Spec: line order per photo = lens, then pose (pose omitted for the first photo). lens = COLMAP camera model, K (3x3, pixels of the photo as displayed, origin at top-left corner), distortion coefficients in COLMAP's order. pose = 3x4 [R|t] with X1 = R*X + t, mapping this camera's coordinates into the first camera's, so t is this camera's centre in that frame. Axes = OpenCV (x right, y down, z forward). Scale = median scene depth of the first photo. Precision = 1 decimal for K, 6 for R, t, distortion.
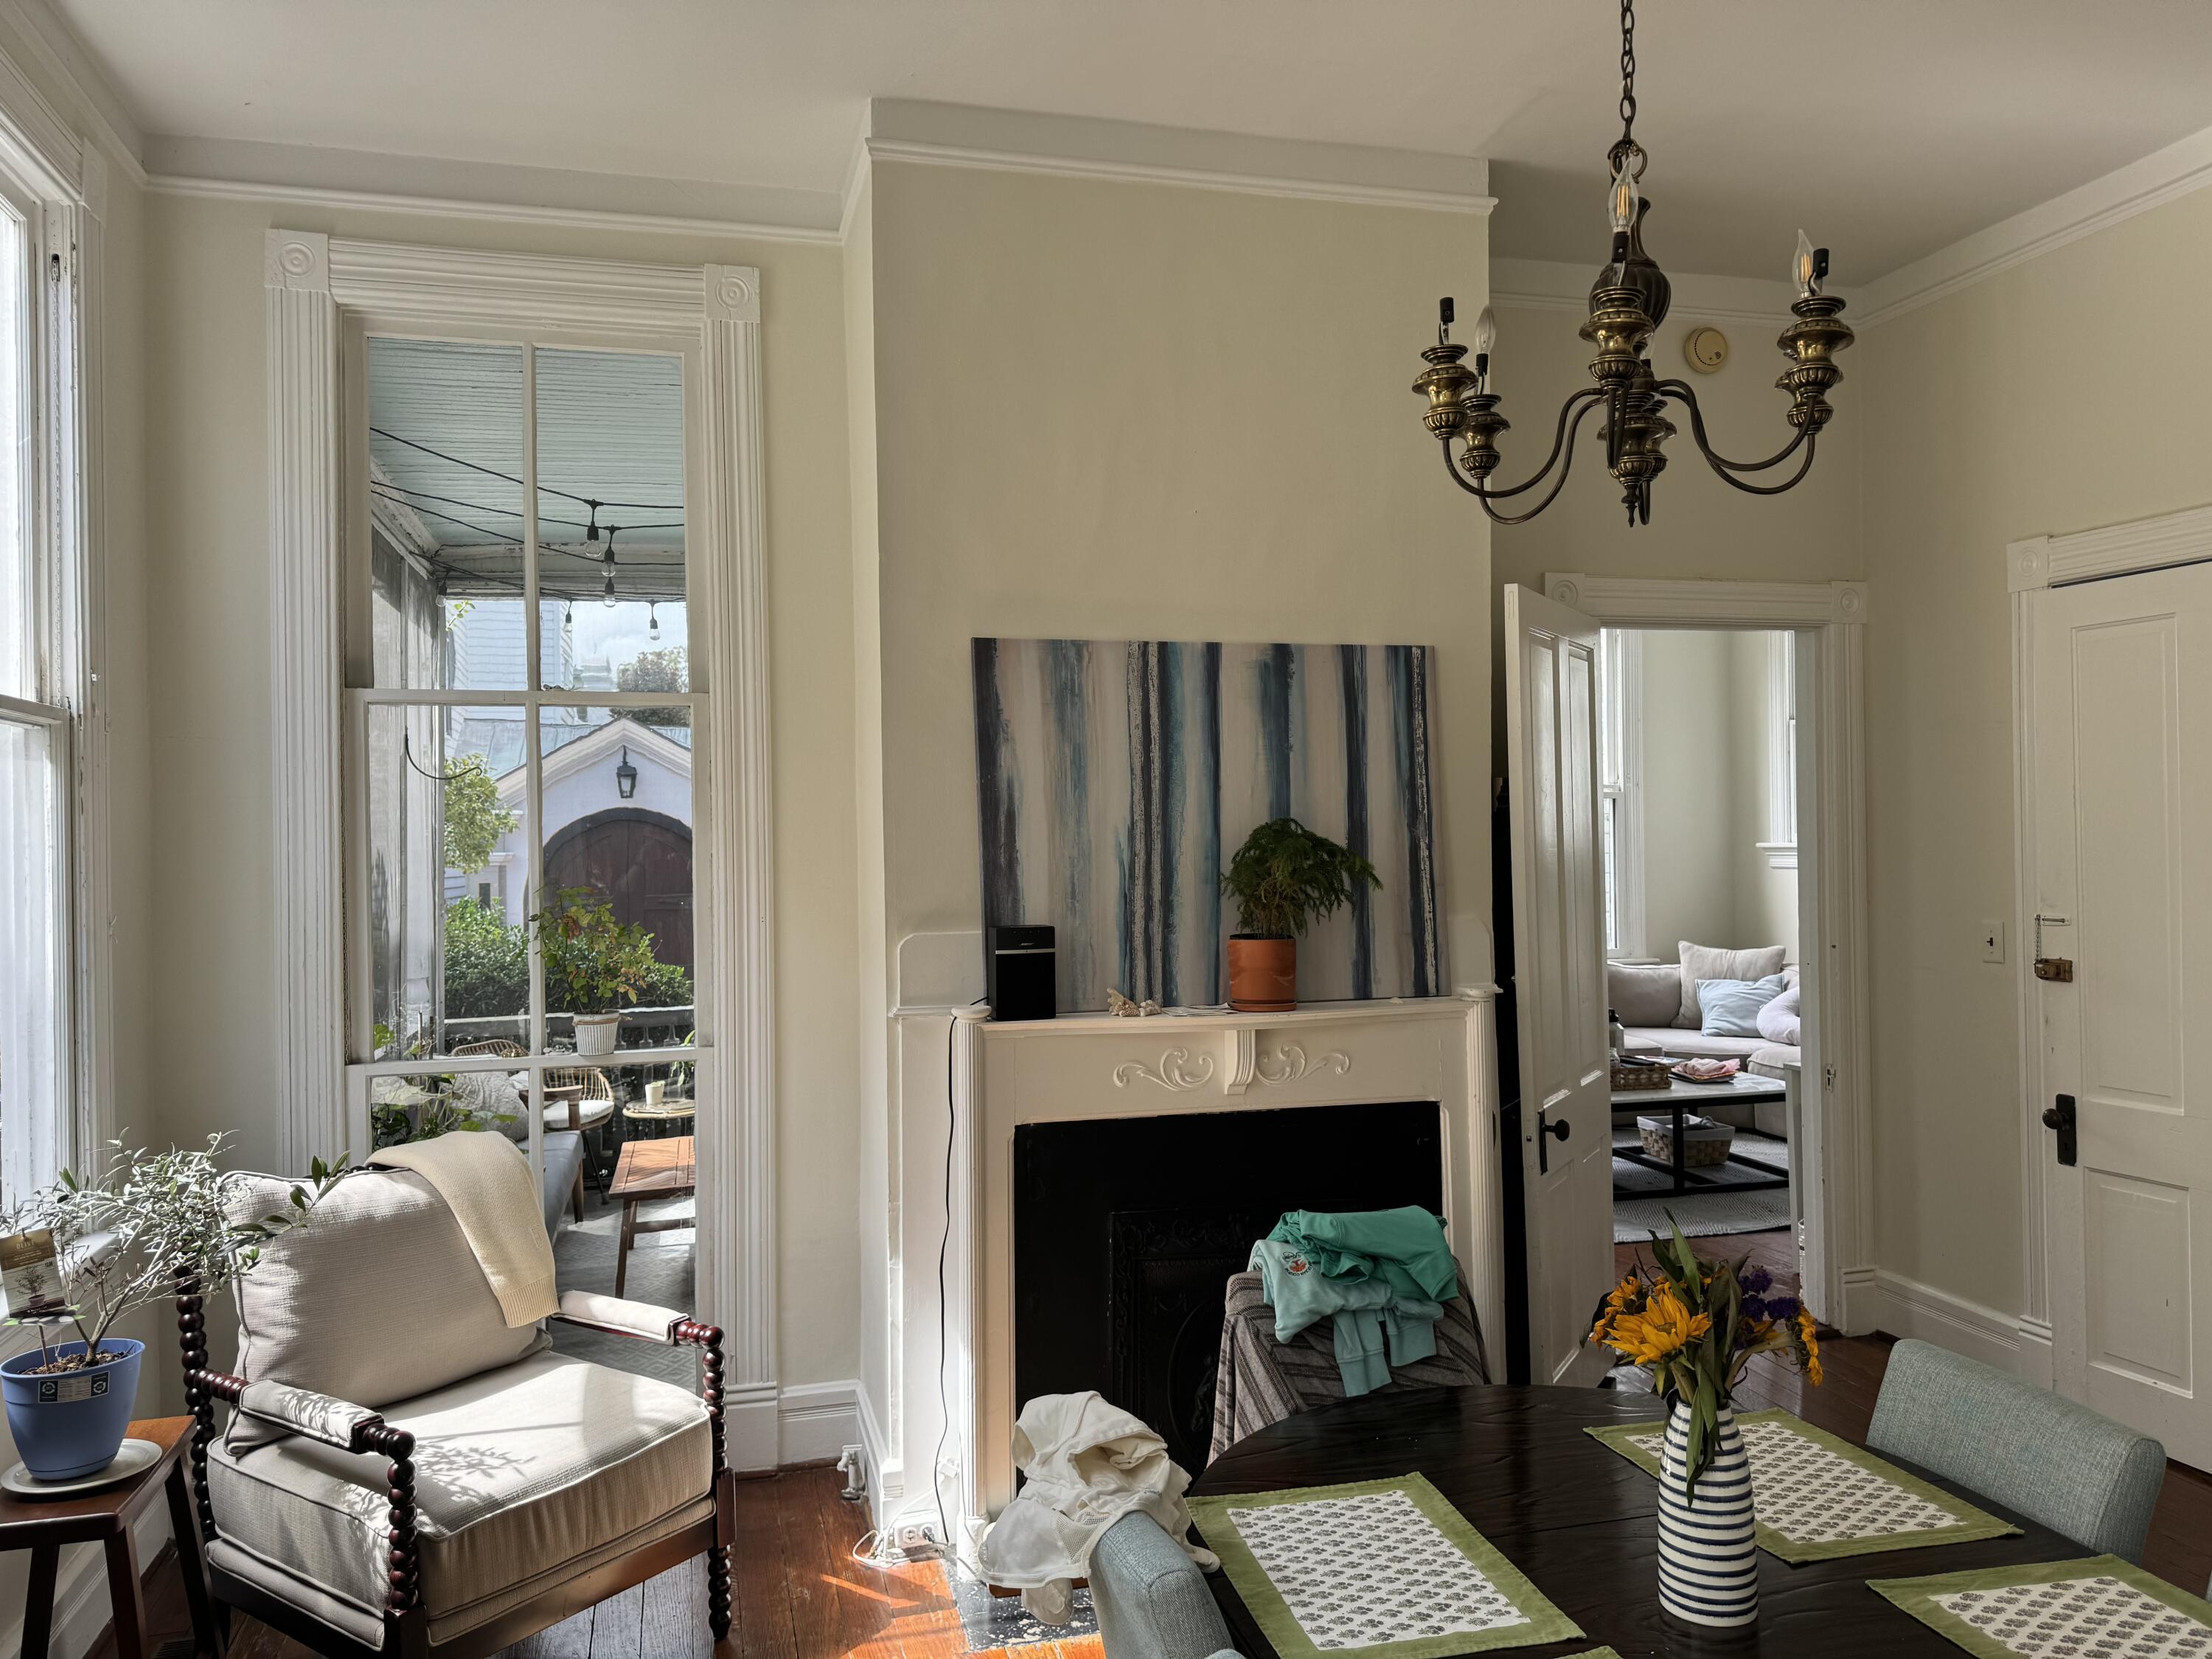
lens RADIAL K [[1567.7, 0, 1113.6], [0, 1567.7, 836.0], [0, 0, 1]] dist [0.037316, -0.051328]
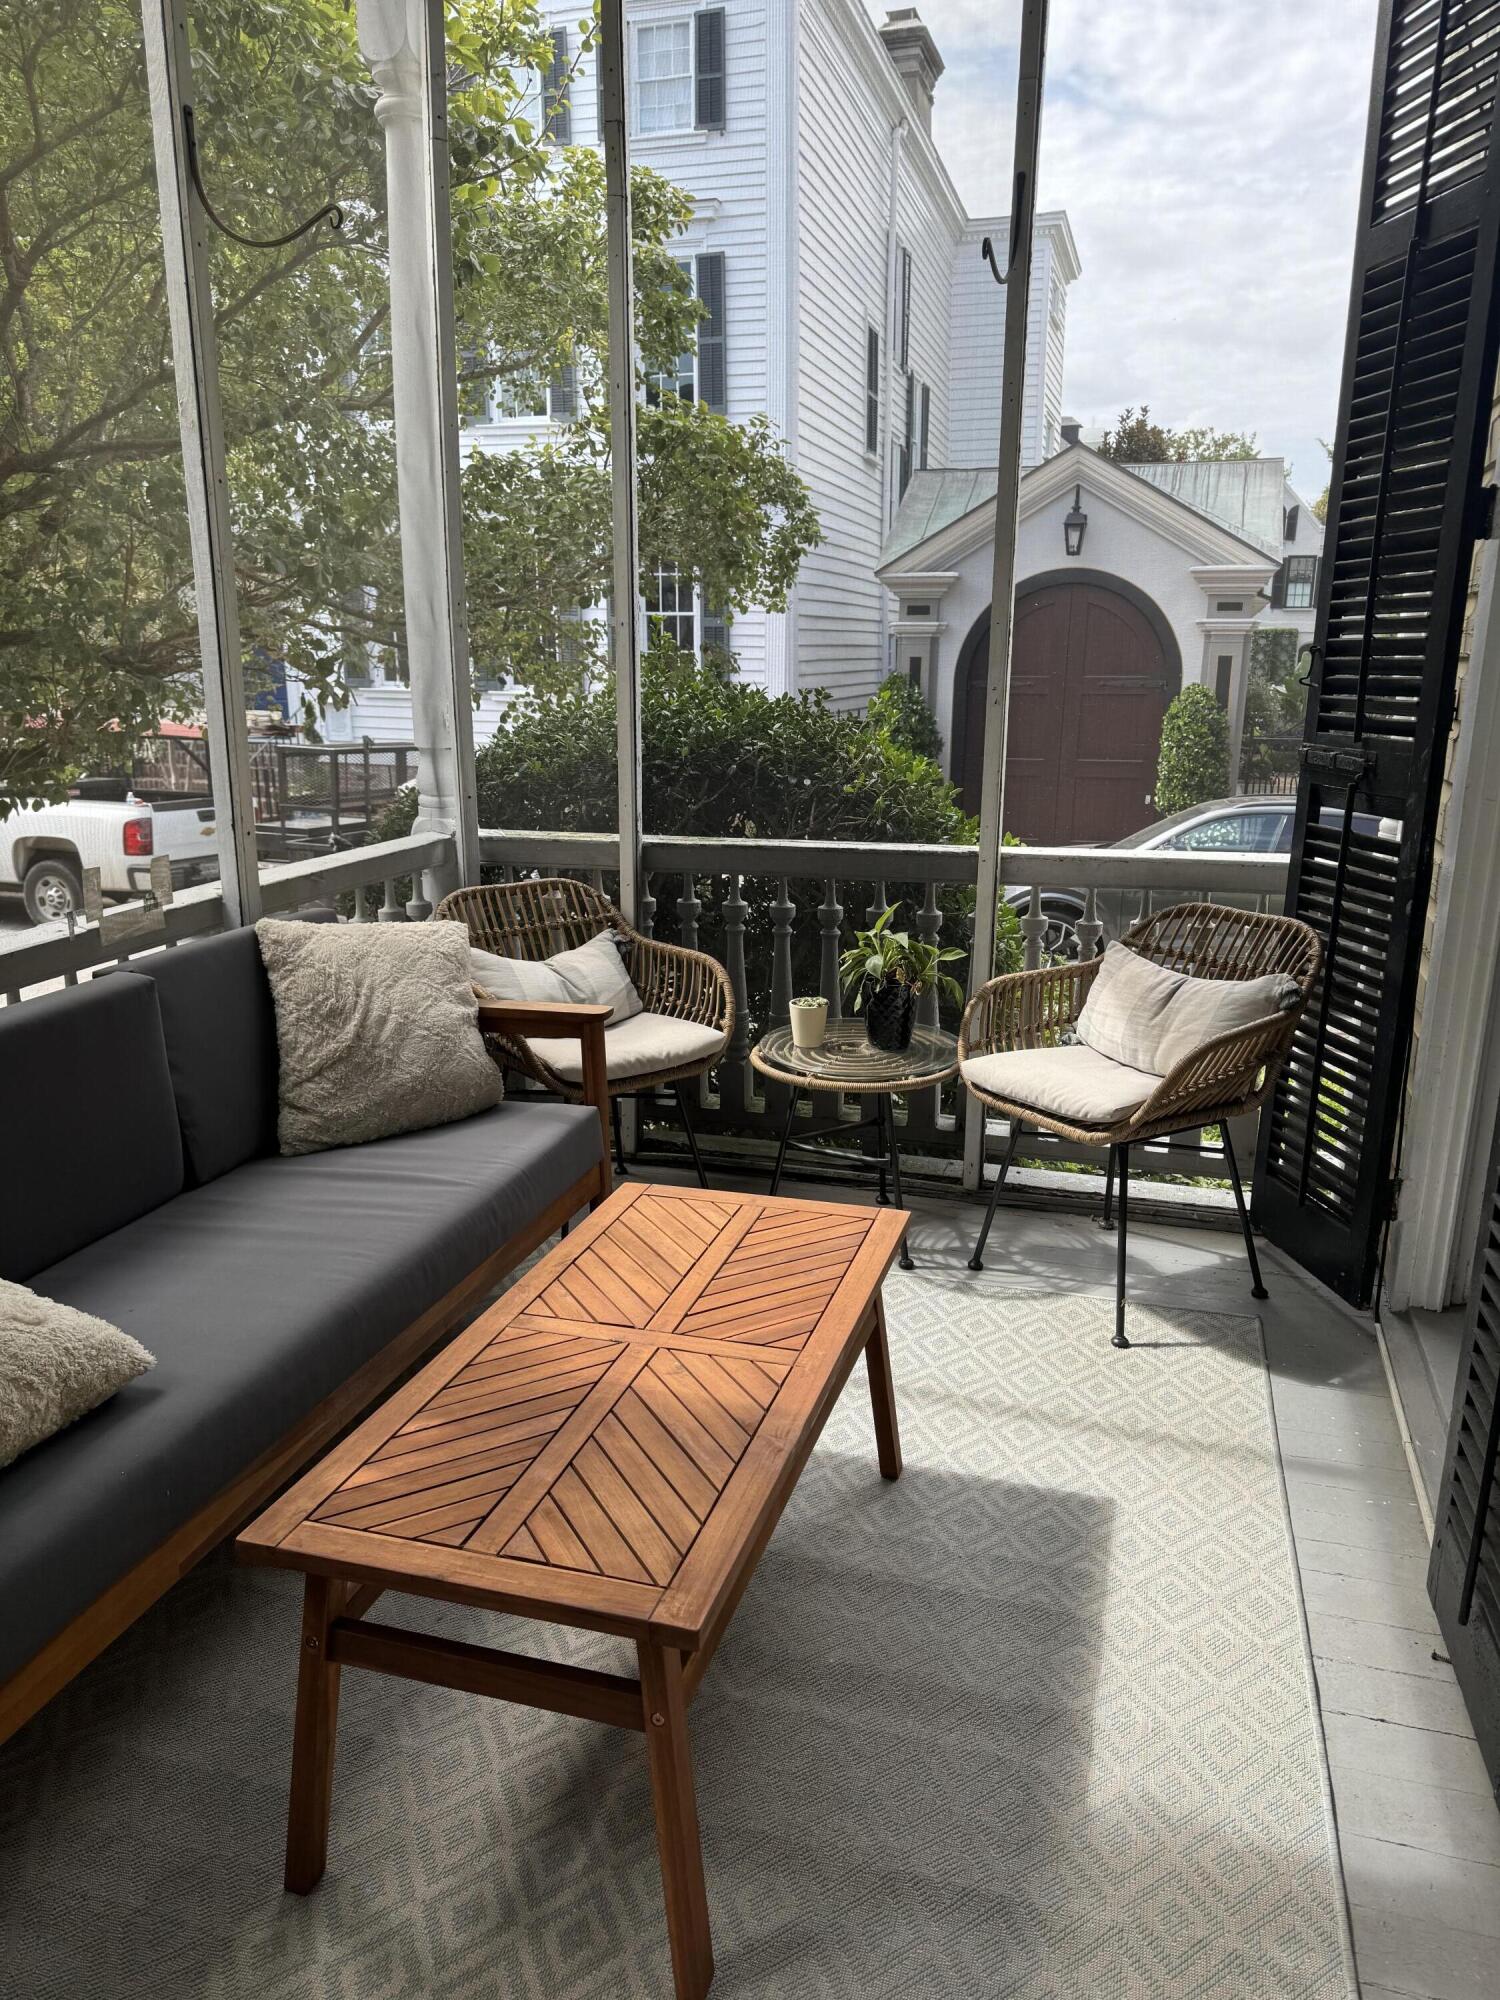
lens RADIAL K [[1402.8, 0, 751.1], [0, 1402.8, 1002.2], [0, 0, 1]] dist [0.079625, -0.114383]
pose [[0.846953, 0.146492, -0.511088, -0.217370], [-0.015350, 0.967628, 0.251913, 0.118625], [0.531447, -0.205513, 0.821784, 1.496205]]
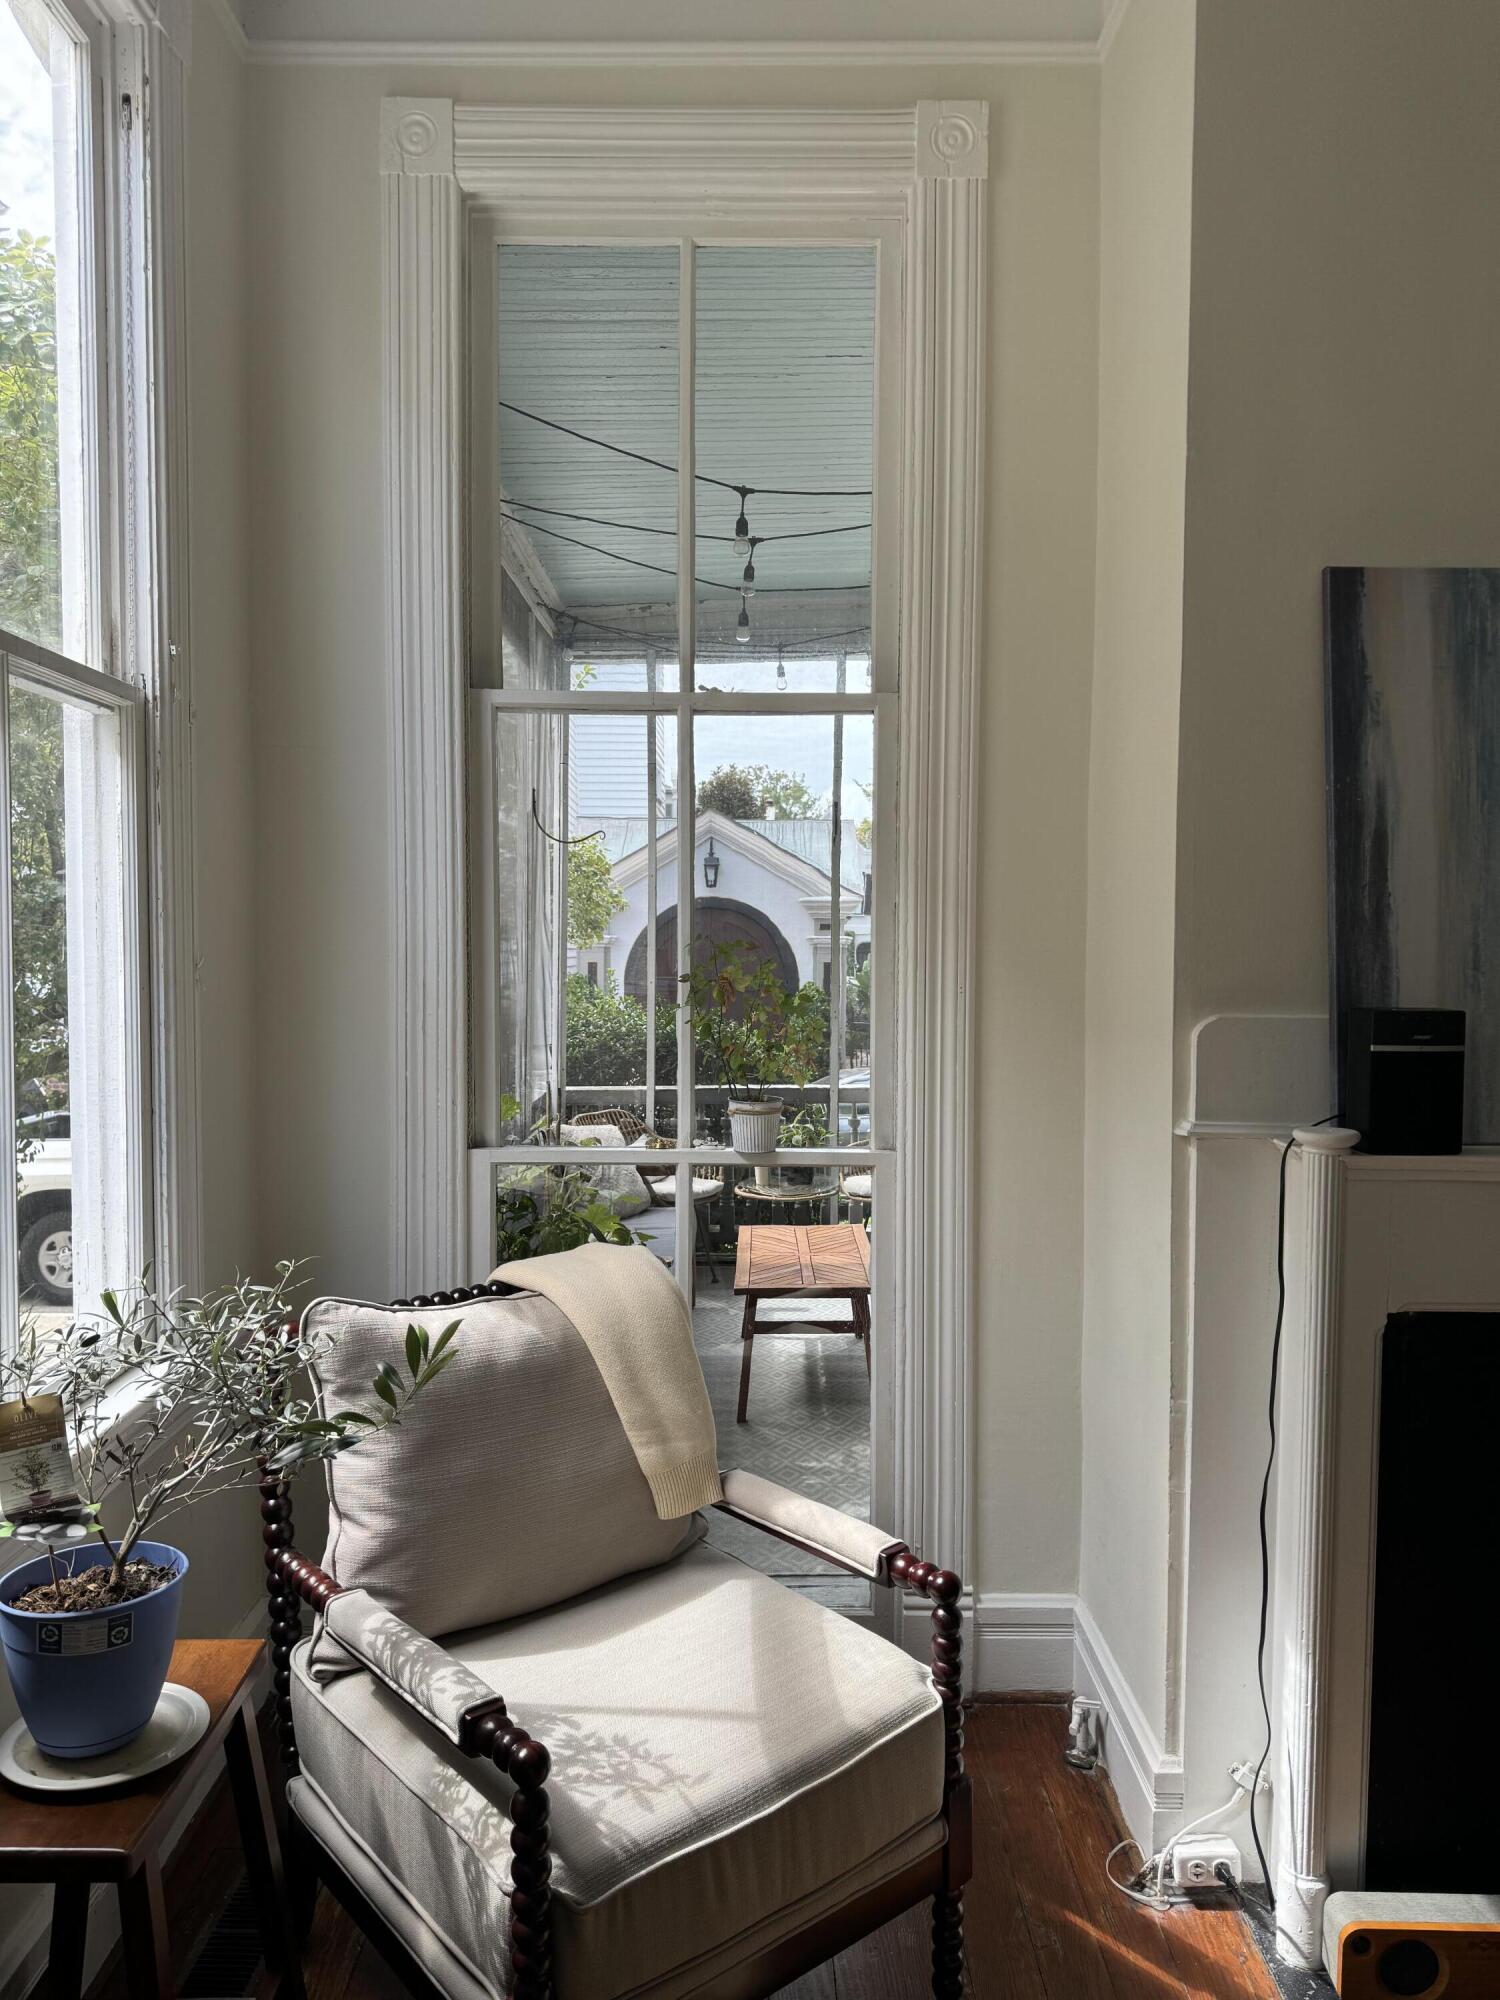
lens RADIAL K [[1402.8, 0, 751.1], [0, 1402.8, 1002.2], [0, 0, 1]] dist [0.079625, -0.114383]
pose [[0.965329, 0.030302, -0.259272, -0.180284], [-0.017598, 0.998534, 0.051183, 0.032943], [0.260443, -0.044845, 0.964447, 0.385181]]
